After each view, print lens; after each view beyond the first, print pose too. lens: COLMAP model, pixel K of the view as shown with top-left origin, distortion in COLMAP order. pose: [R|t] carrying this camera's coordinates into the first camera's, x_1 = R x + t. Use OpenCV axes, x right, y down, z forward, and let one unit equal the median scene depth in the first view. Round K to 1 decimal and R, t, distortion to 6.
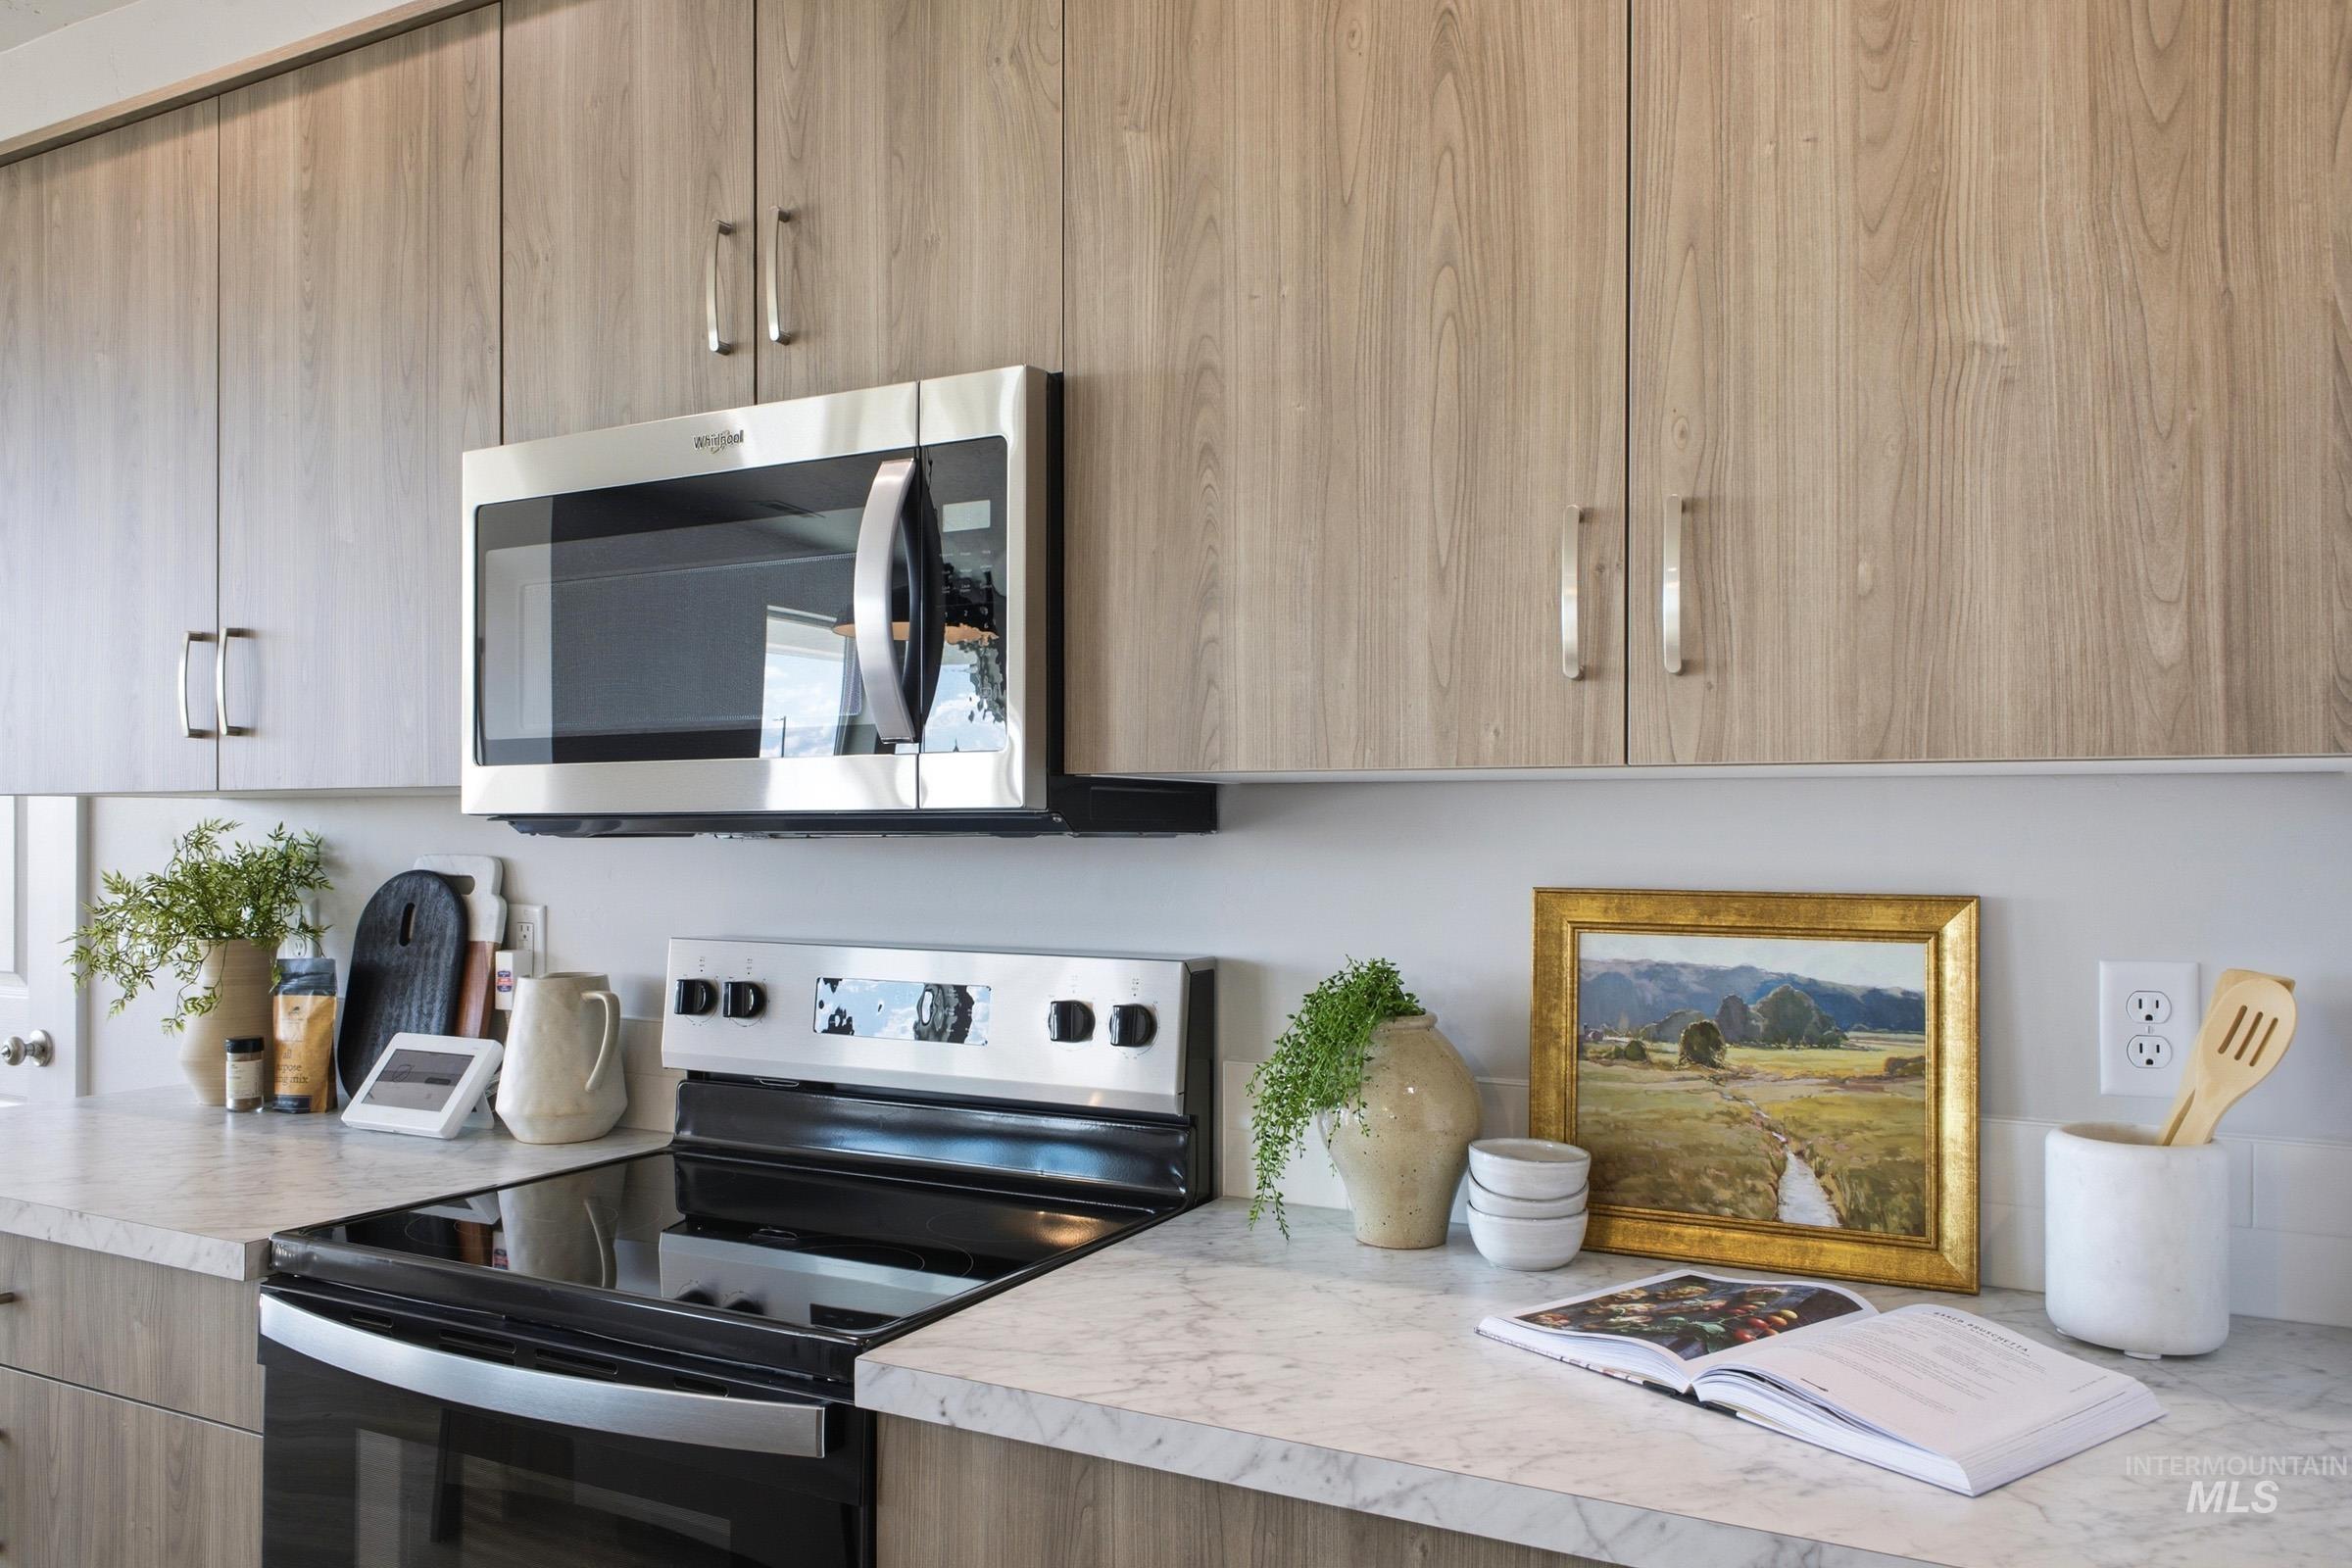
lens RADIAL K [[1668.7, 0, 1167.6], [0, 1668.7, 821.0], [0, 0, 1]] dist [0.007916, 0.000682]
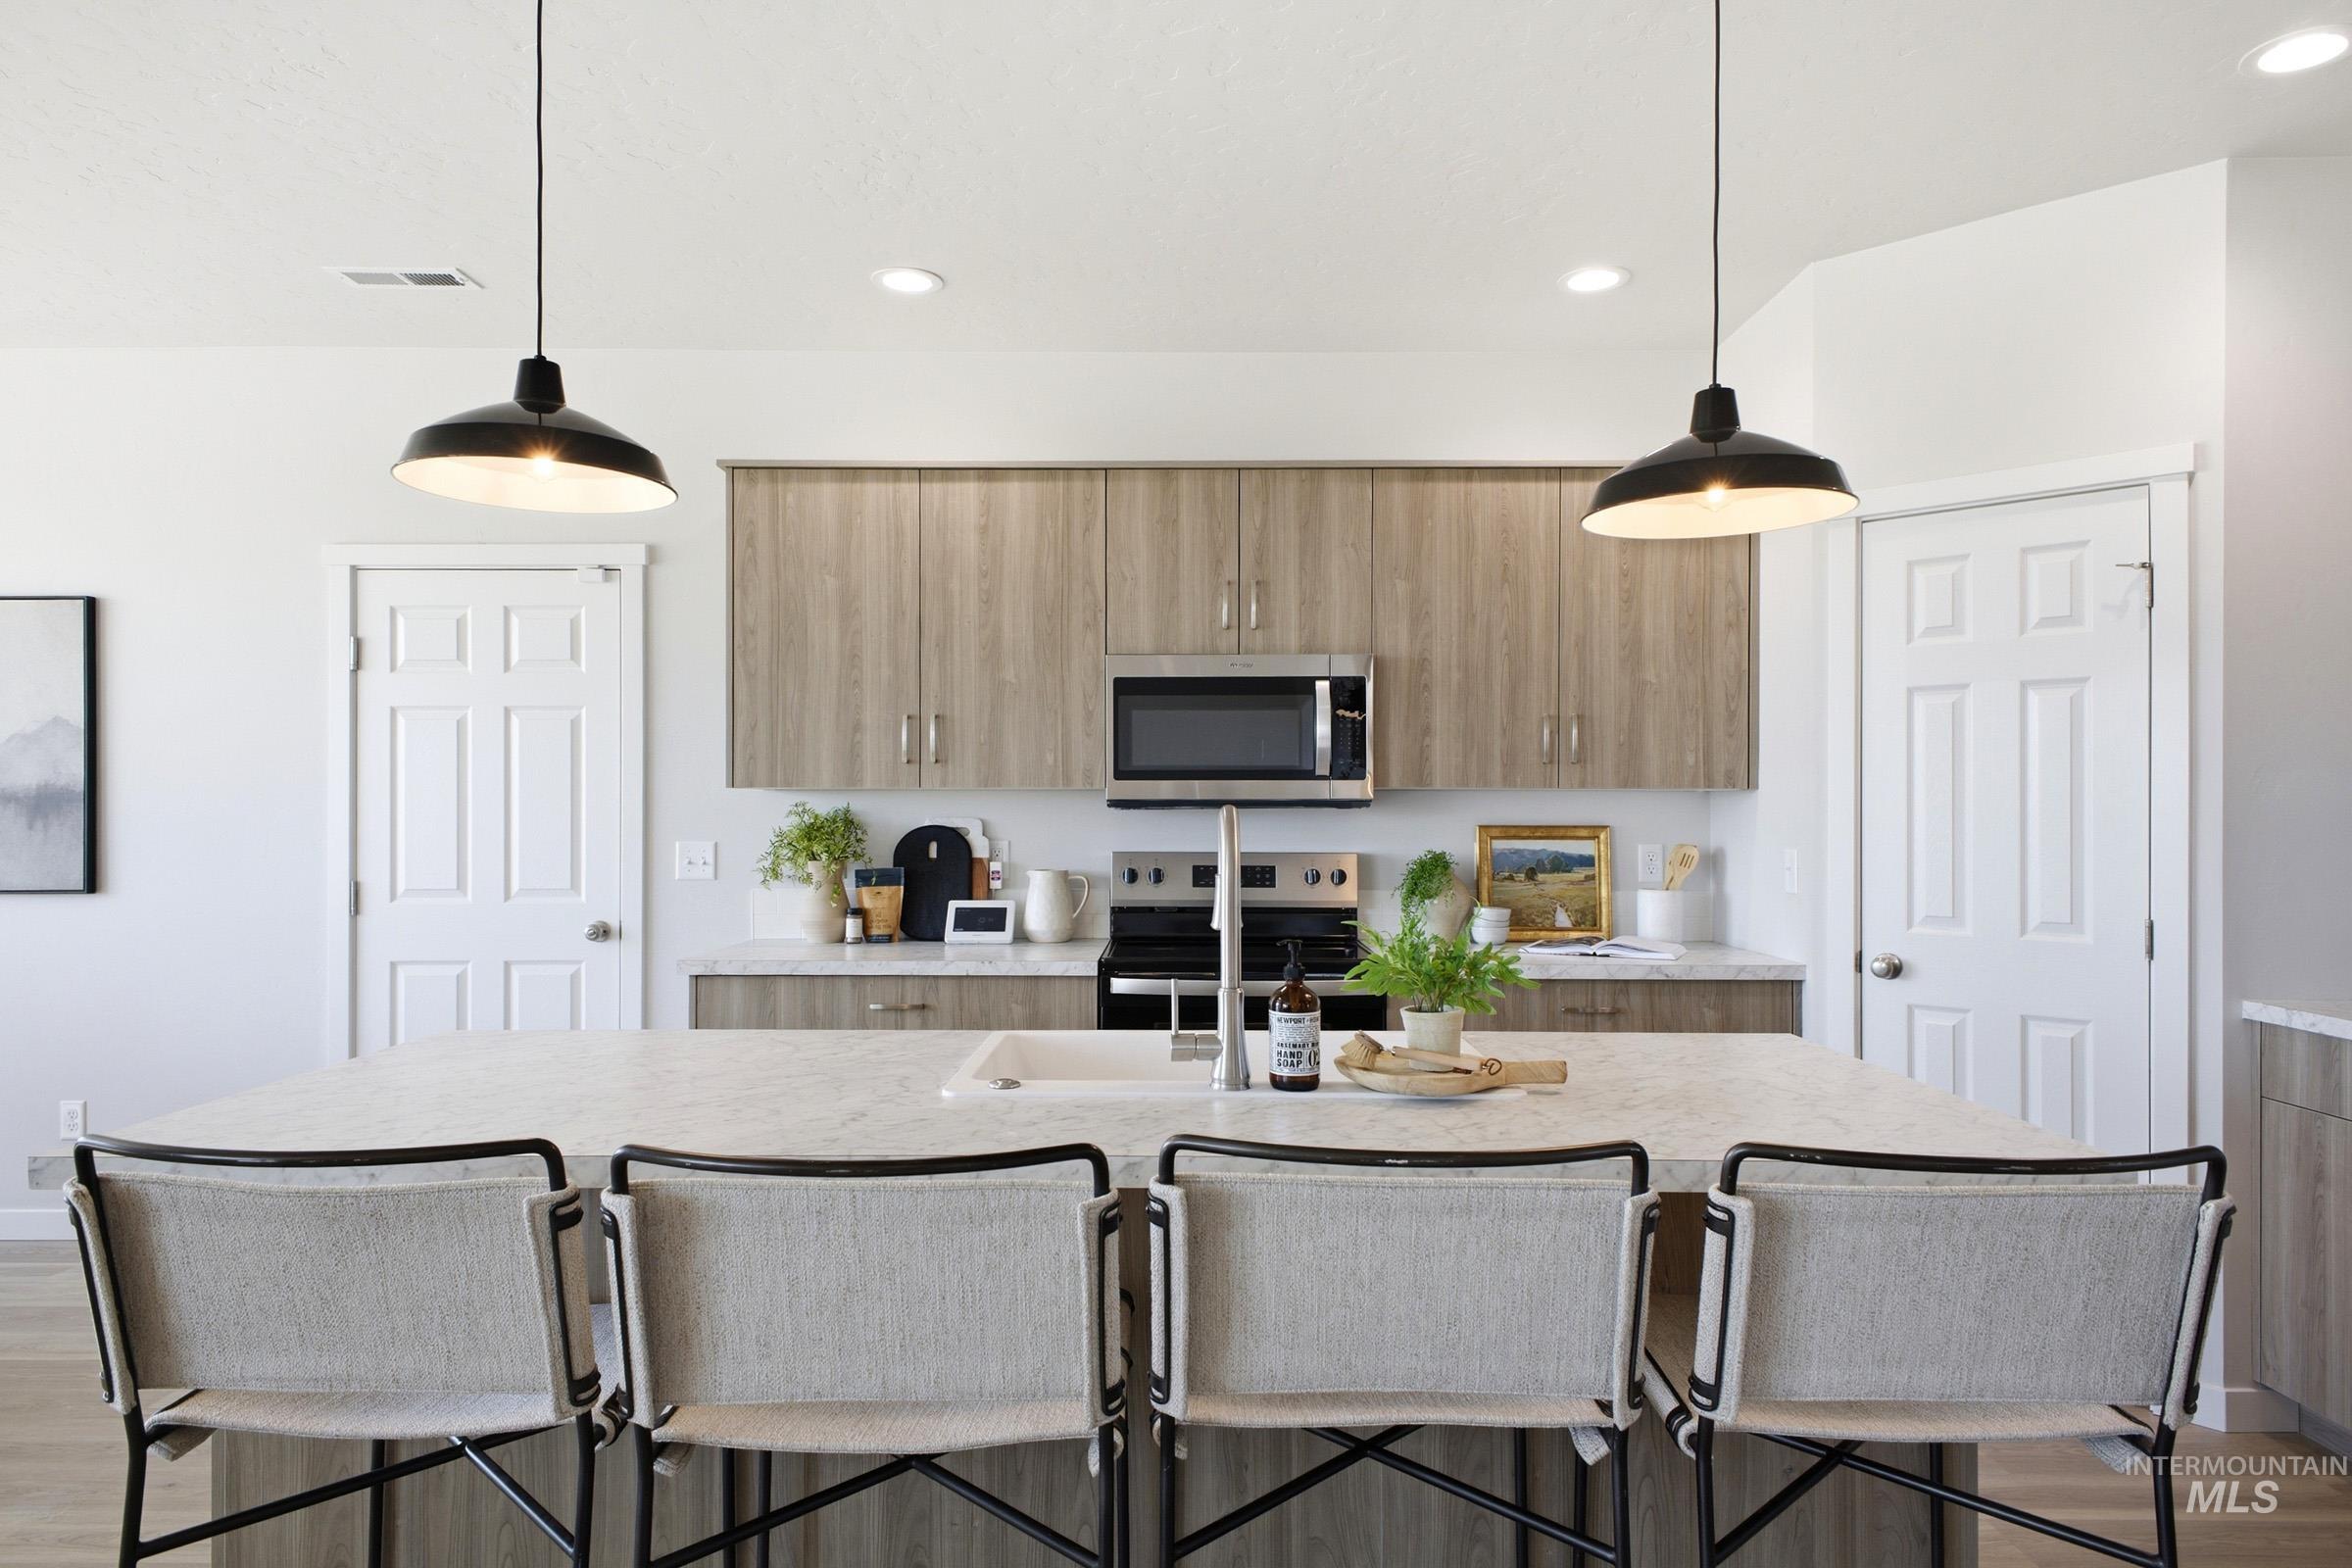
lens RADIAL K [[1229.4, 0, 1164.4], [0, 1229.4, 812.4], [0, 0, 1]] dist [0.051974, -0.026757]
pose [[0.887126, -0.001377, 0.461524, -1.492641], [-0.002767, 0.999962, 0.008301, -0.000758], [-0.461518, -0.008641, 0.887089, -0.842496]]
